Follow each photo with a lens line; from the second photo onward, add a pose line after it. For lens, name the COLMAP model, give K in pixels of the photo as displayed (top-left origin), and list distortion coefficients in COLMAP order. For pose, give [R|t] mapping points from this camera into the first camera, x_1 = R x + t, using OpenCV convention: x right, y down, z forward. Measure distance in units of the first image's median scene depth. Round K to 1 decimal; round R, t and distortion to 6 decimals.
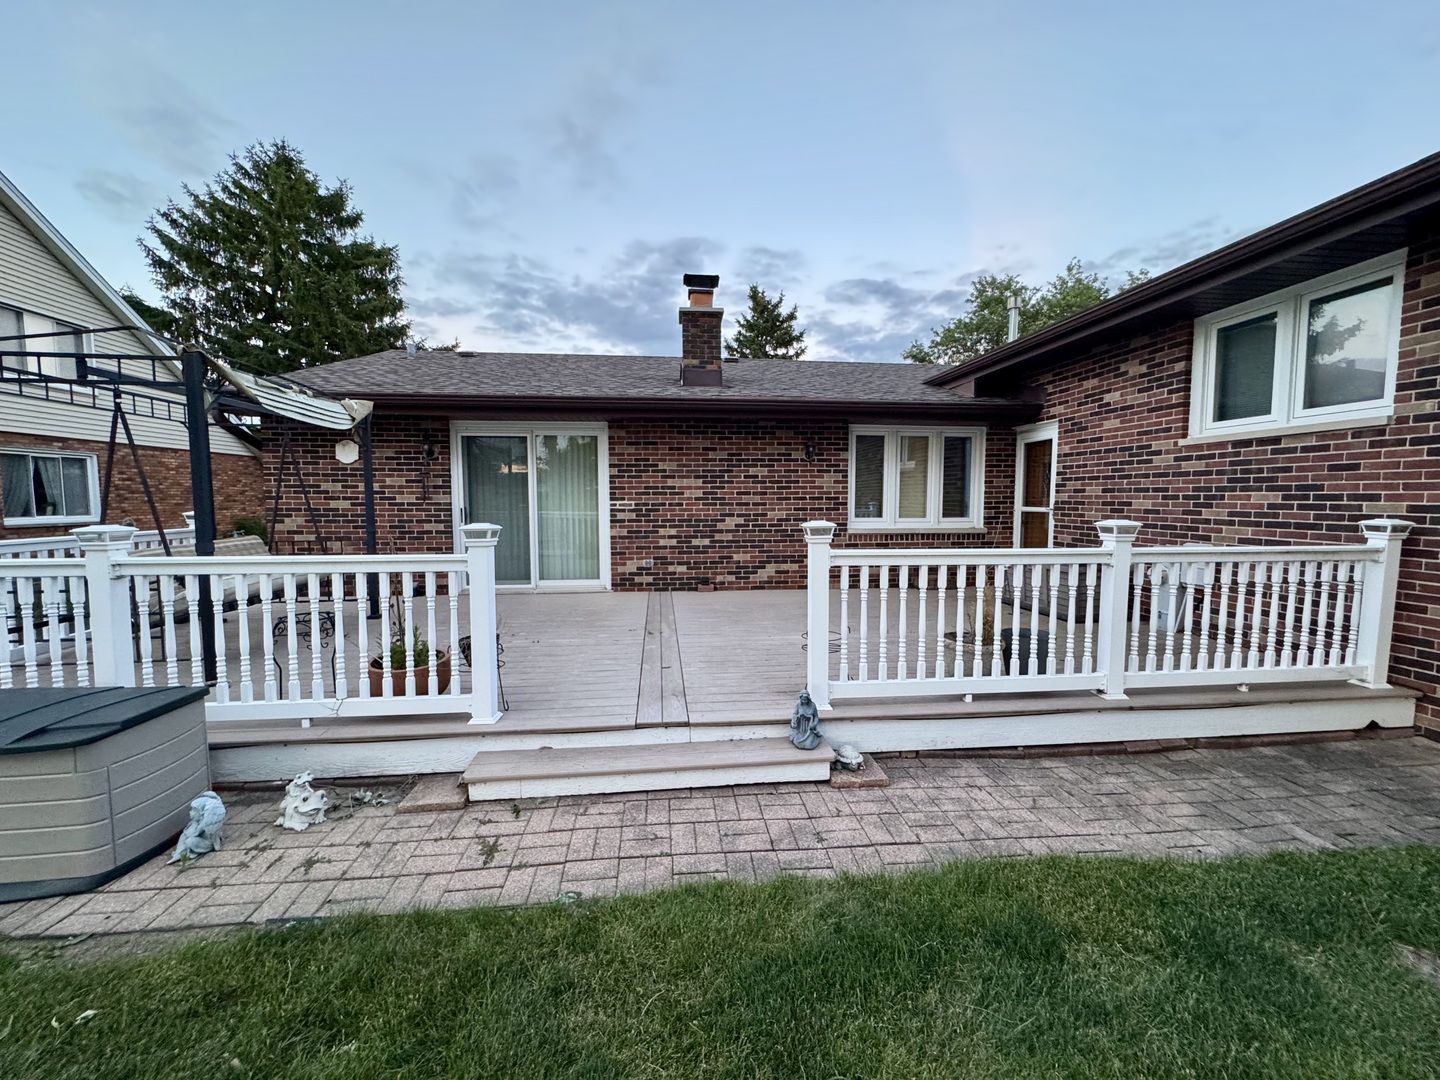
lens RADIAL K [[573.5, 0, 720.0], [0, 573.5, 540.0], [0, 0, 1]] dist [-0.000768, -0.000397]
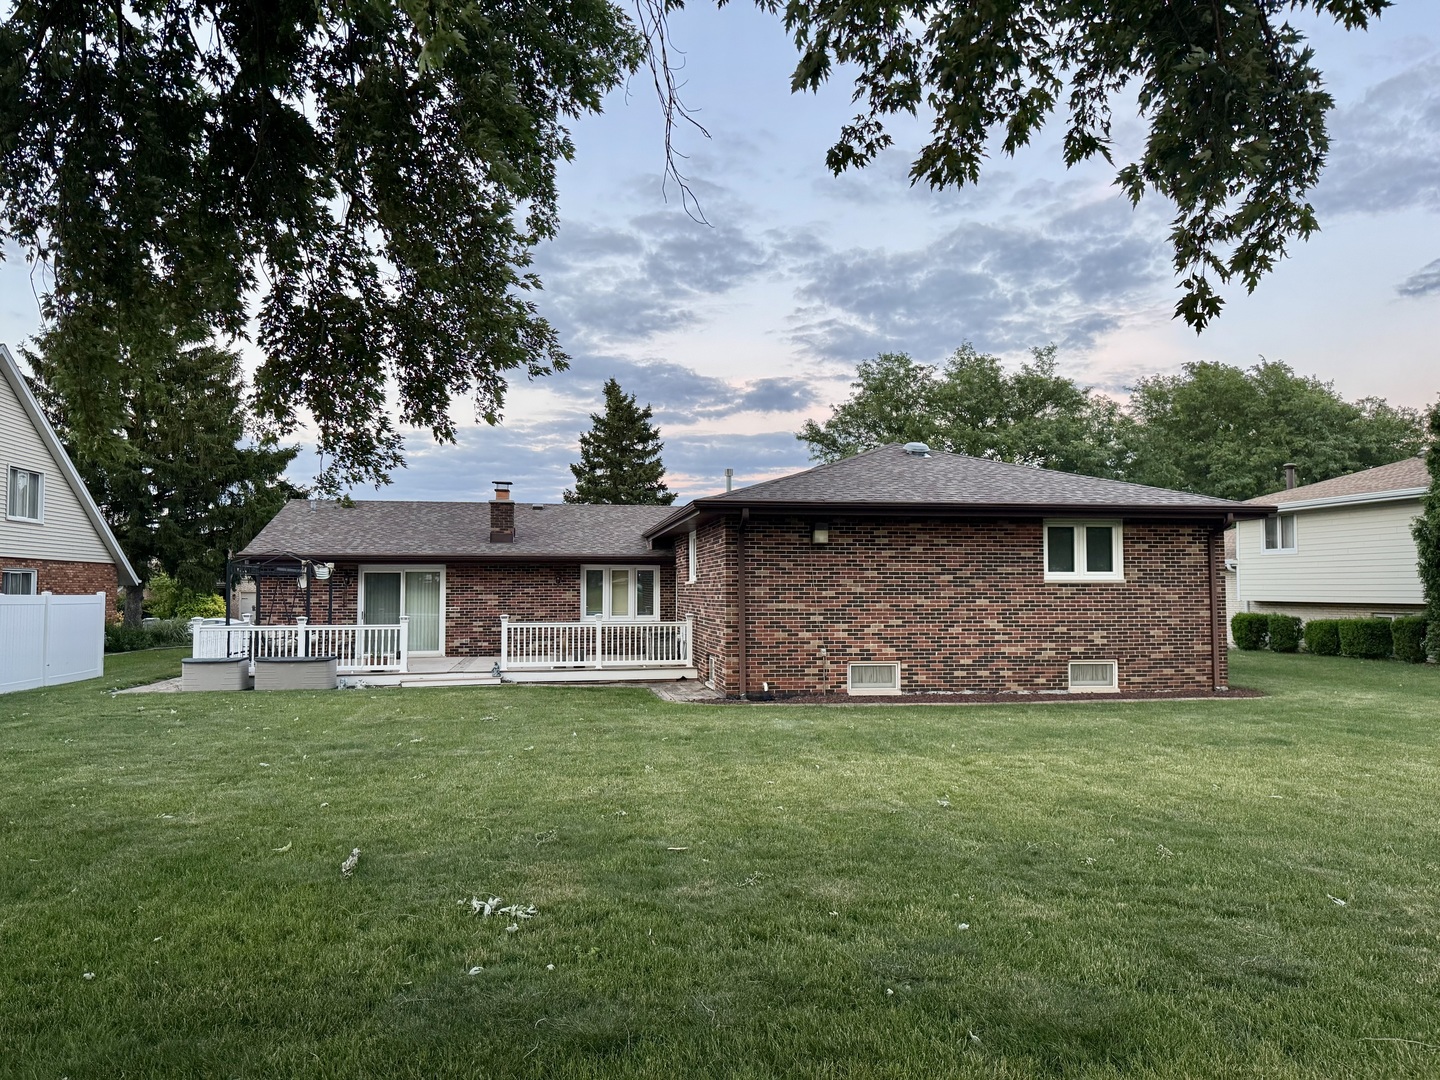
lens RADIAL K [[998.9, 0, 720.0], [0, 998.9, 540.0], [0, 0, 1]] dist [0.156729, -0.268974]
pose [[0.998021, 0.002856, 0.062817, 0.638962], [0.004944, 0.992313, -0.123652, 0.163731], [-0.062687, 0.123718, 0.990335, -3.037490]]
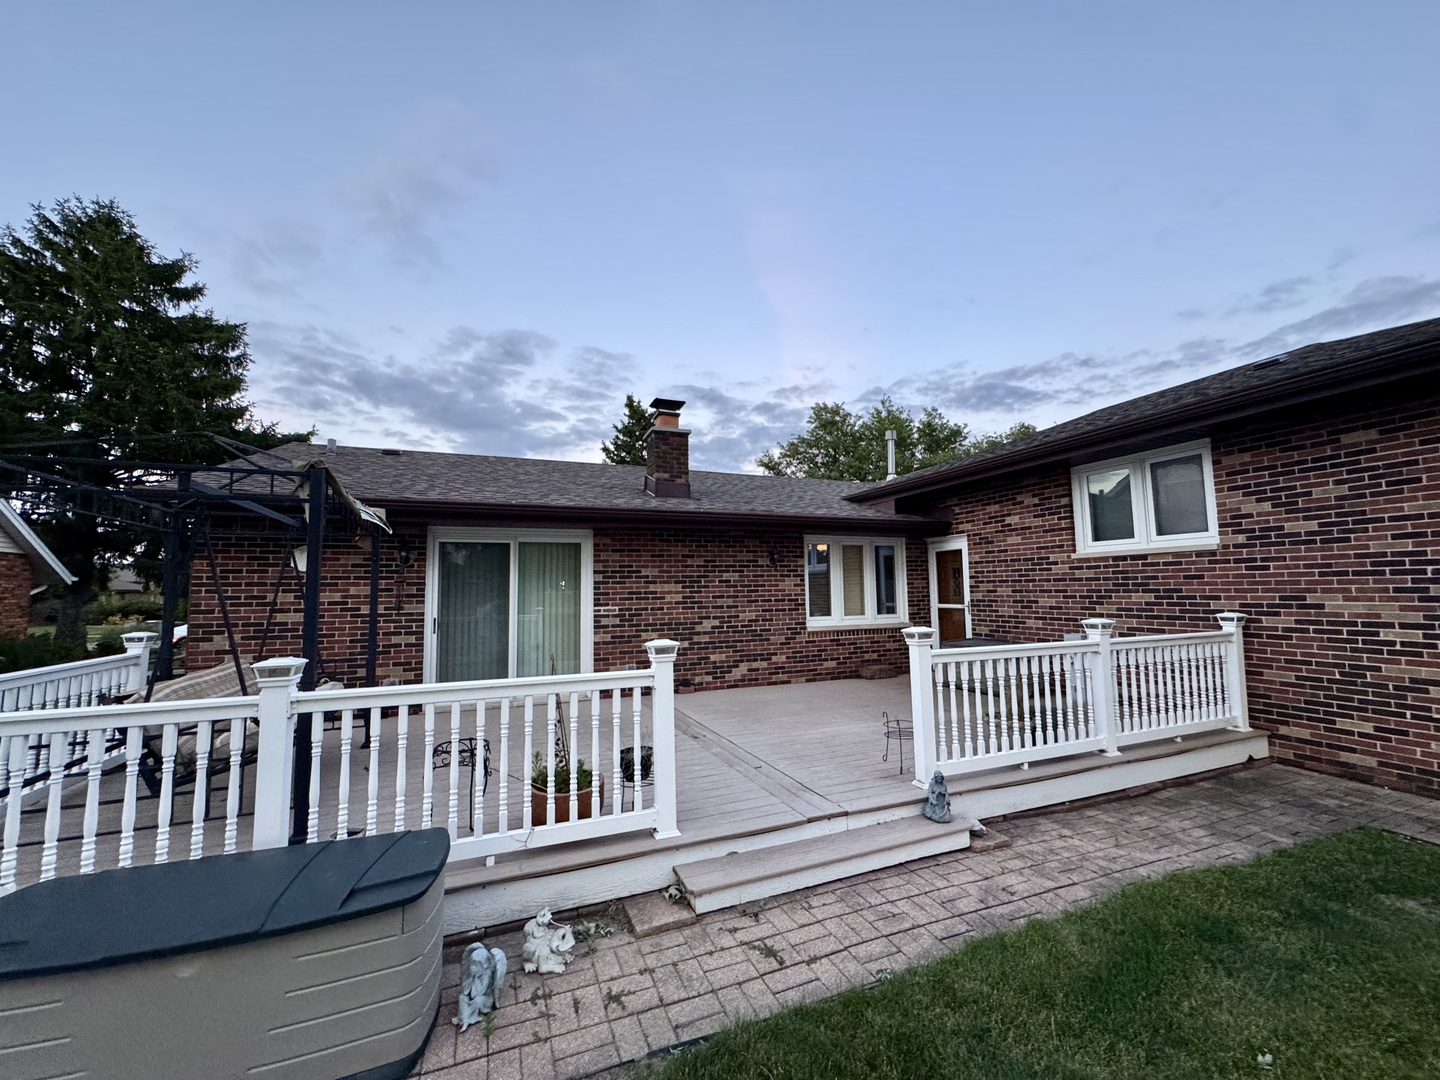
lens RADIAL K [[573.5, 0, 720.0], [0, 573.5, 540.0], [0, 0, 1]] dist [-0.000768, -0.000397]
pose [[0.959979, 0.010936, 0.279860, -0.346739], [0.034957, 0.986745, -0.158471, -0.021721], [-0.277883, 0.161912, 0.946871, -0.047239]]
